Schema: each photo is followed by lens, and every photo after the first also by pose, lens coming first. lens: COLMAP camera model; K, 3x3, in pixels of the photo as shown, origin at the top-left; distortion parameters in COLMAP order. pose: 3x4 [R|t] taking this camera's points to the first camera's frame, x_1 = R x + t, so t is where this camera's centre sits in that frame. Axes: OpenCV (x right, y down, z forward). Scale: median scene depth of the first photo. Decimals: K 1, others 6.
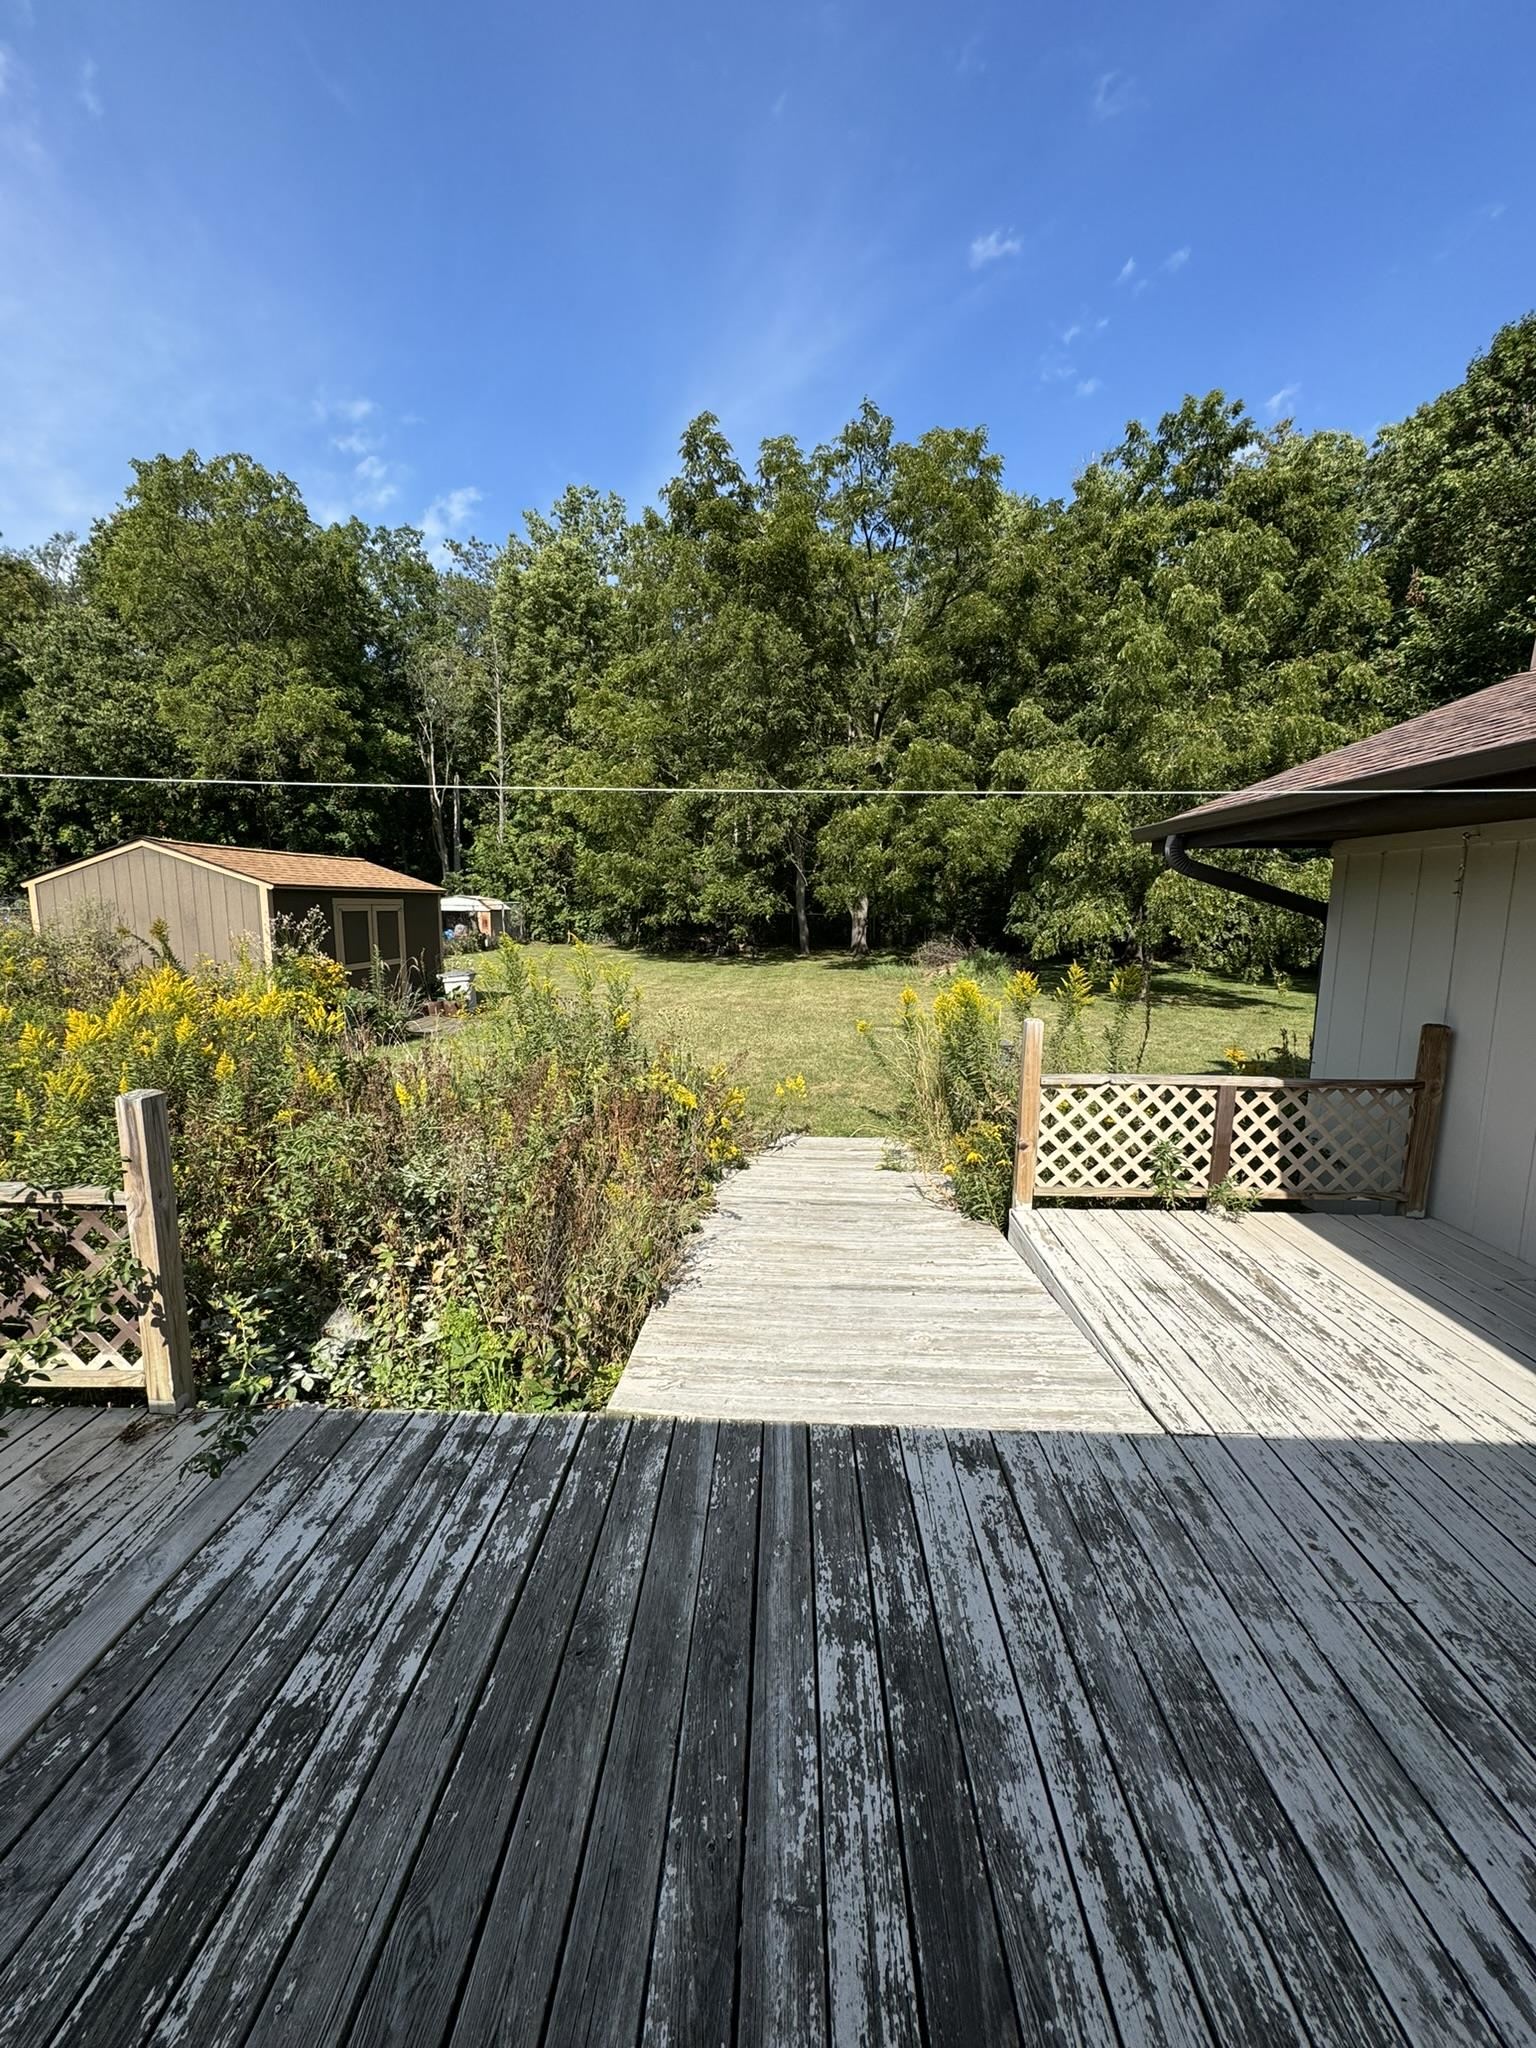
lens RADIAL K [[813.5, 0, 766.1], [0, 813.5, 1023.0], [0, 0, 1]] dist [-0.001801, 0.000455]
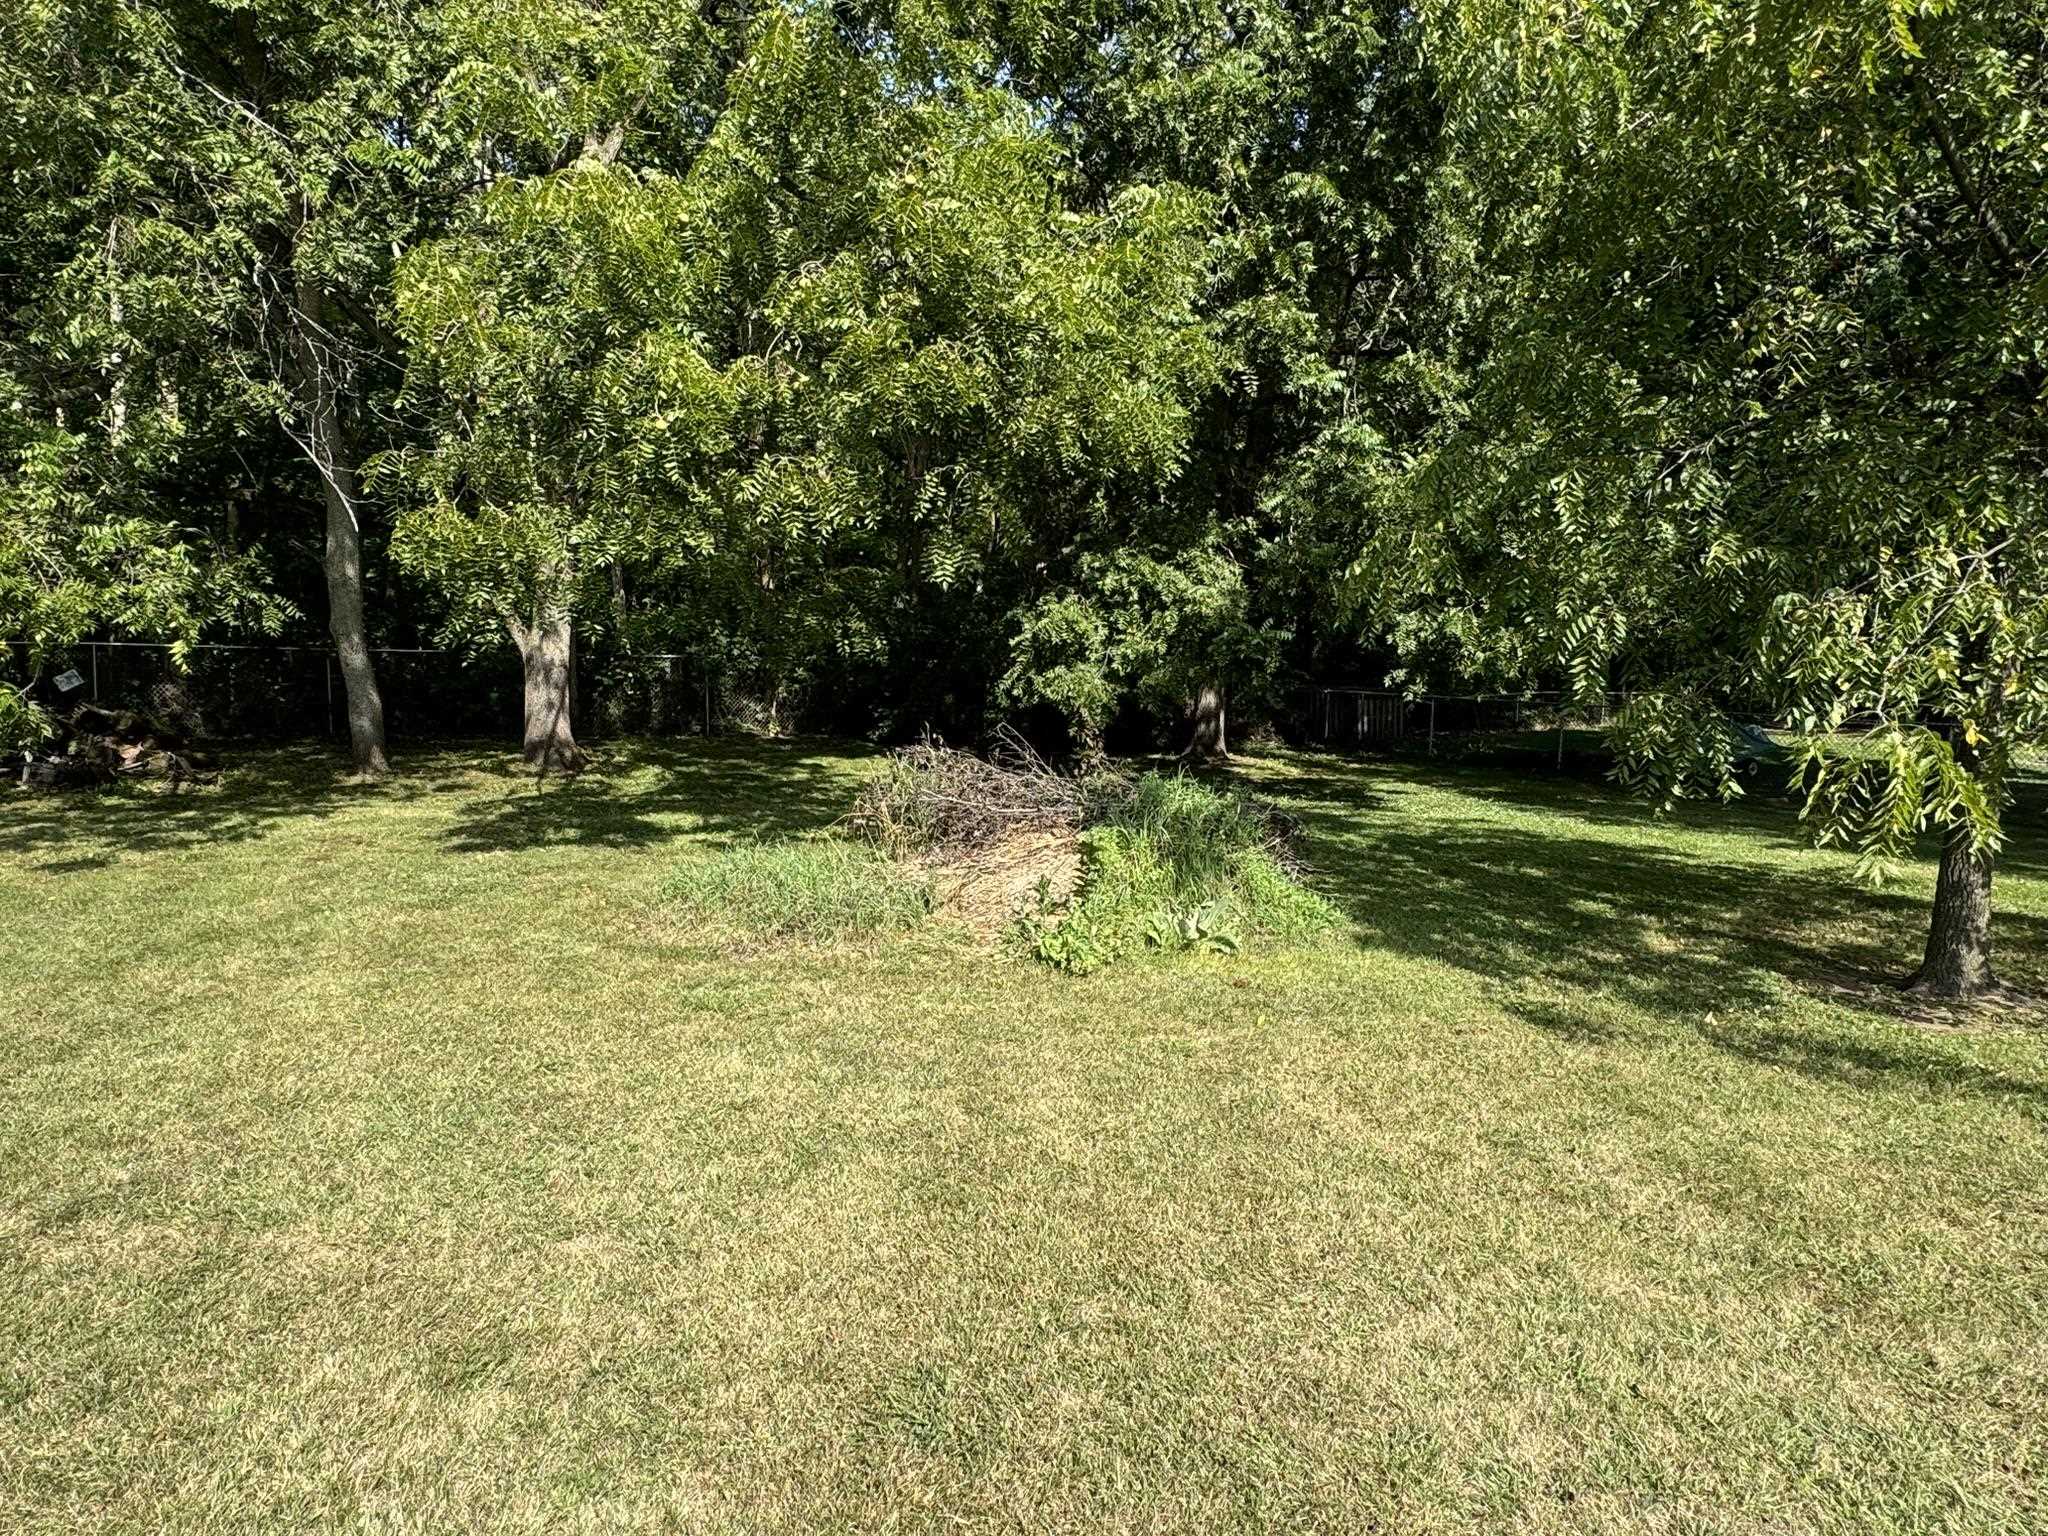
lens RADIAL K [[1233.9, 0, 1024.0], [0, 1233.9, 768.0], [0, 0, 1]] dist [0.001763, 0.003501]
pose [[0.864694, -0.040224, 0.500685, 0.030623], [0.063572, 0.997537, -0.029649, -0.064222], [-0.498260, 0.057467, 0.865121, 0.520958]]
